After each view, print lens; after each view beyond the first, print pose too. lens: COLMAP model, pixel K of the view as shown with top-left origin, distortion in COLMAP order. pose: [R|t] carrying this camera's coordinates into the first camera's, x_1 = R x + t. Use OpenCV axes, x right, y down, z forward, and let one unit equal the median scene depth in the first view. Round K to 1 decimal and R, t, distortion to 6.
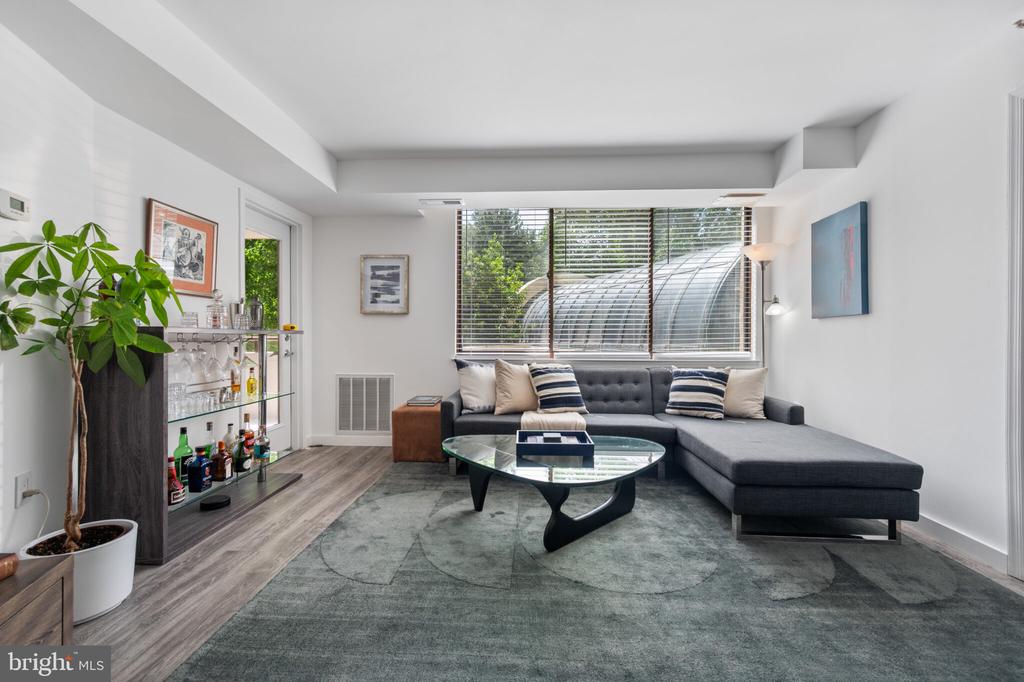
lens RADIAL K [[432.8, 0, 515.7], [0, 432.8, 337.1], [0, 0, 1]] dist [0.001013, 0.000030]
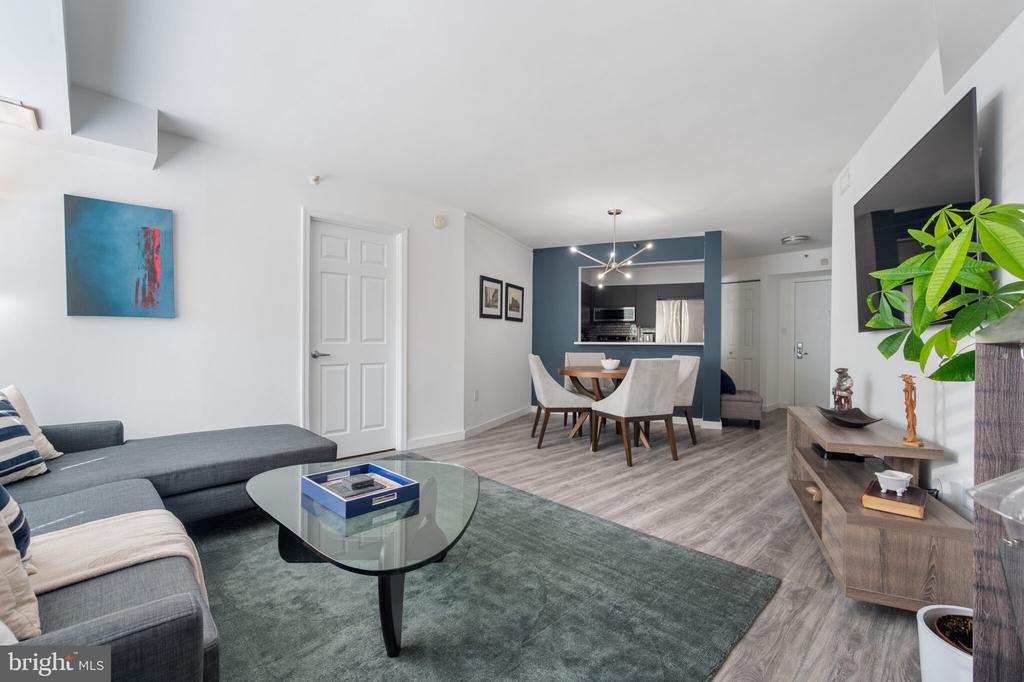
lens RADIAL K [[440.4, 0, 512.0], [0, 440.4, 341.0], [0, 0, 1]] dist [0.000685, 0.000042]
pose [[-0.730099, -0.007697, 0.683298, -0.430153], [-0.009714, 0.999952, 0.000884, -0.004944], [-0.683273, -0.005992, -0.730139, 0.962561]]
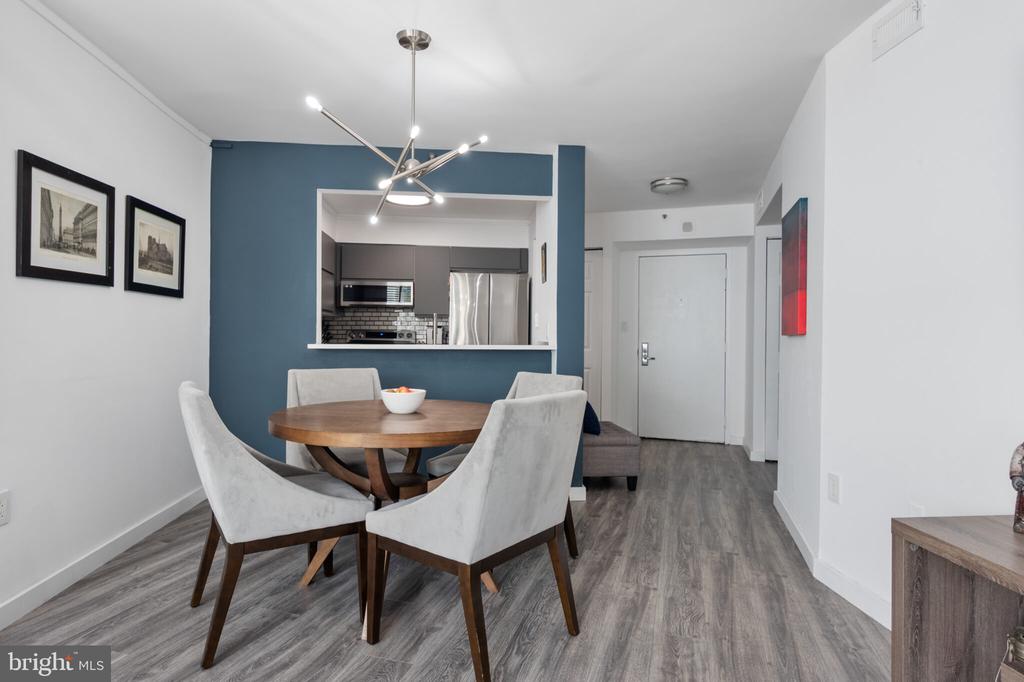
lens RADIAL K [[570.5, 0, 515.9], [0, 570.5, 341.6], [0, 0, 1]] dist [-0.002392, 0.001411]
pose [[-0.969596, -0.012397, 0.244397, -0.056890], [-0.011645, 0.999922, 0.004520, -0.016084], [-0.244434, 0.001537, -0.969665, 0.460876]]
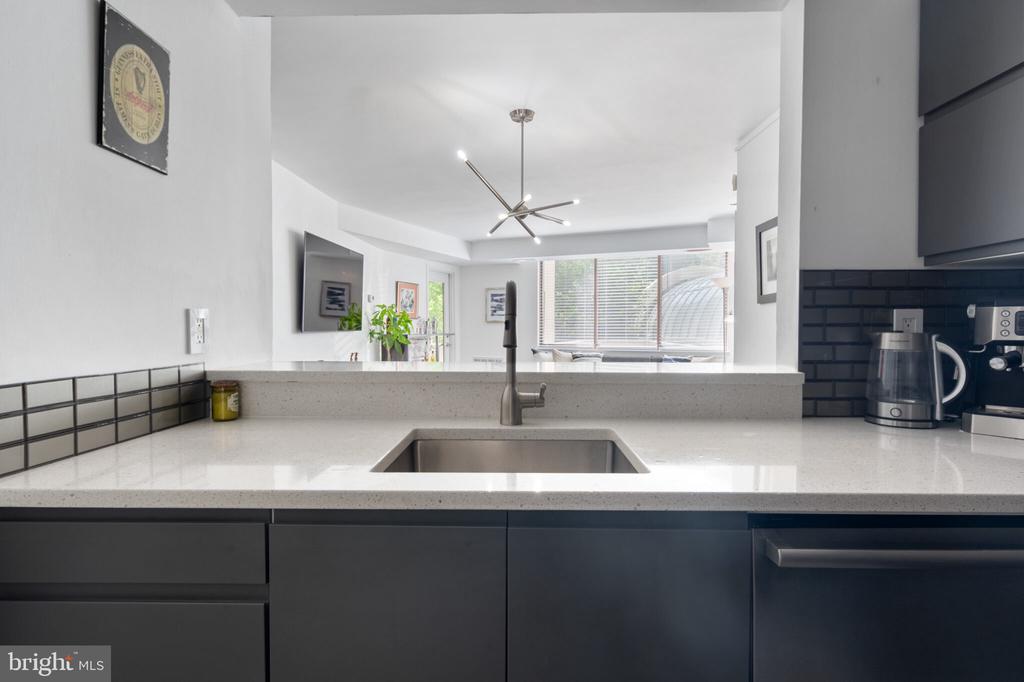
lens RADIAL K [[513.6, 0, 515.6], [0, 513.6, 336.9], [0, 0, 1]] dist [-0.002978, -0.000489]
pose [[0.937249, 0.004104, -0.348637, 0.540413], [0.002624, 0.999819, 0.018821, -0.037866], [0.348651, -0.018555, 0.937069, -1.014035]]
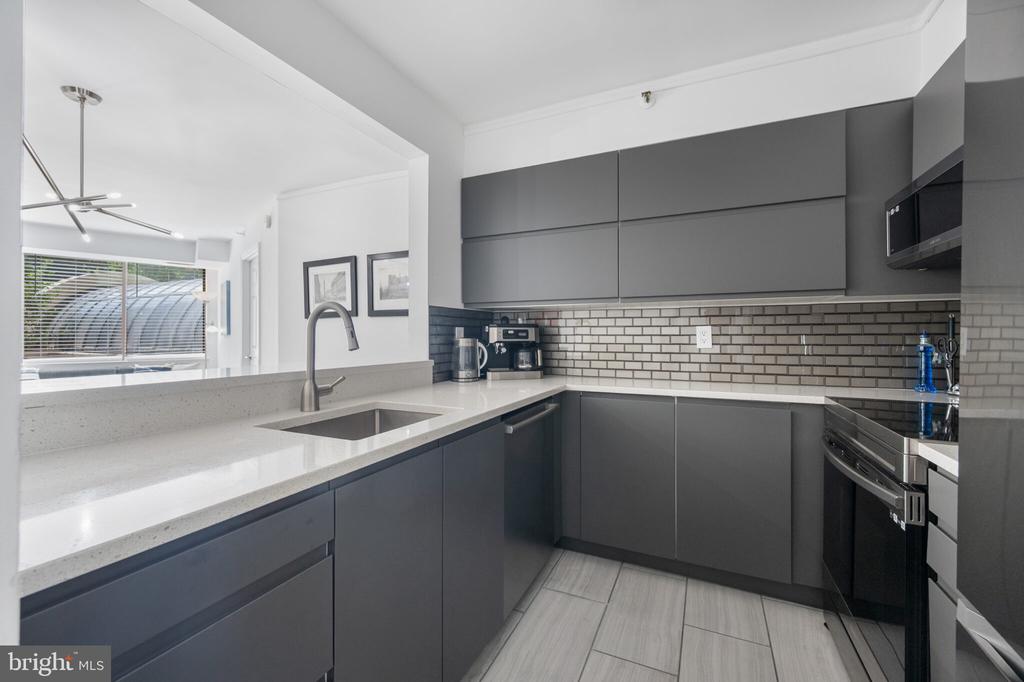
lens RADIAL K [[416.9, 0, 514.4], [0, 416.9, 334.4], [0, 0, 1]] dist [0.000047, -0.000001]
pose [[0.696187, -0.000160, 0.717861, 0.252135], [0.002640, 0.999994, -0.002338, -0.037652], [-0.717856, 0.003523, 0.696183, -1.079145]]
